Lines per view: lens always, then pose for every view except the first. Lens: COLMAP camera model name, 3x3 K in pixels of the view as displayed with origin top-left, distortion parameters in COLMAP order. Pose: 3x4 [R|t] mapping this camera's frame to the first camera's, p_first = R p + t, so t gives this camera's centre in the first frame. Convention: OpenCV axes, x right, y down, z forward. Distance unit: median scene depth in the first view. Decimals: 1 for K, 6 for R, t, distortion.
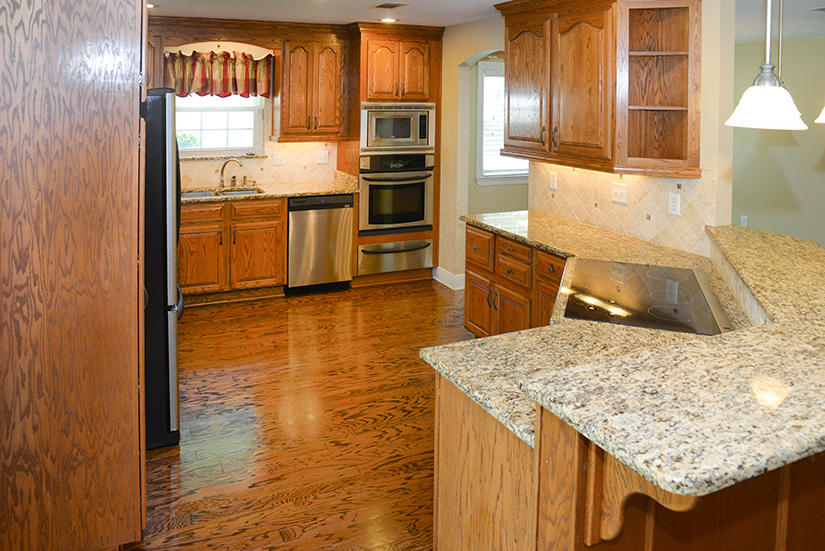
lens RADIAL K [[602.1, 0, 412.4], [0, 602.1, 233.4], [0, 0, 1]] dist [-0.037235, 0.002596]
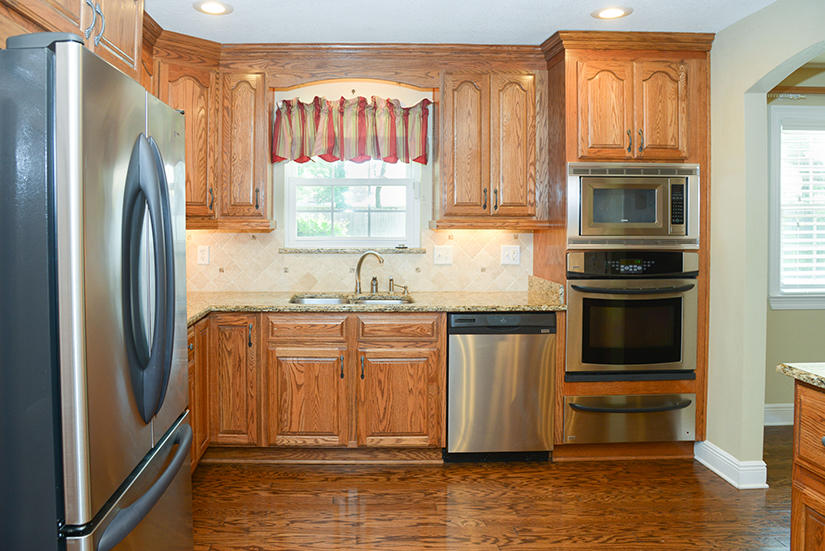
lens RADIAL K [[648.6, 0, 319.8], [0, 648.6, 223.5], [0, 0, 1]] dist [-0.072883, 0.008503]
pose [[0.885553, -0.013864, -0.464331, -0.005565], [-0.081517, 0.979407, -0.184710, -0.013595], [0.457330, 0.201421, 0.866186, 0.313567]]
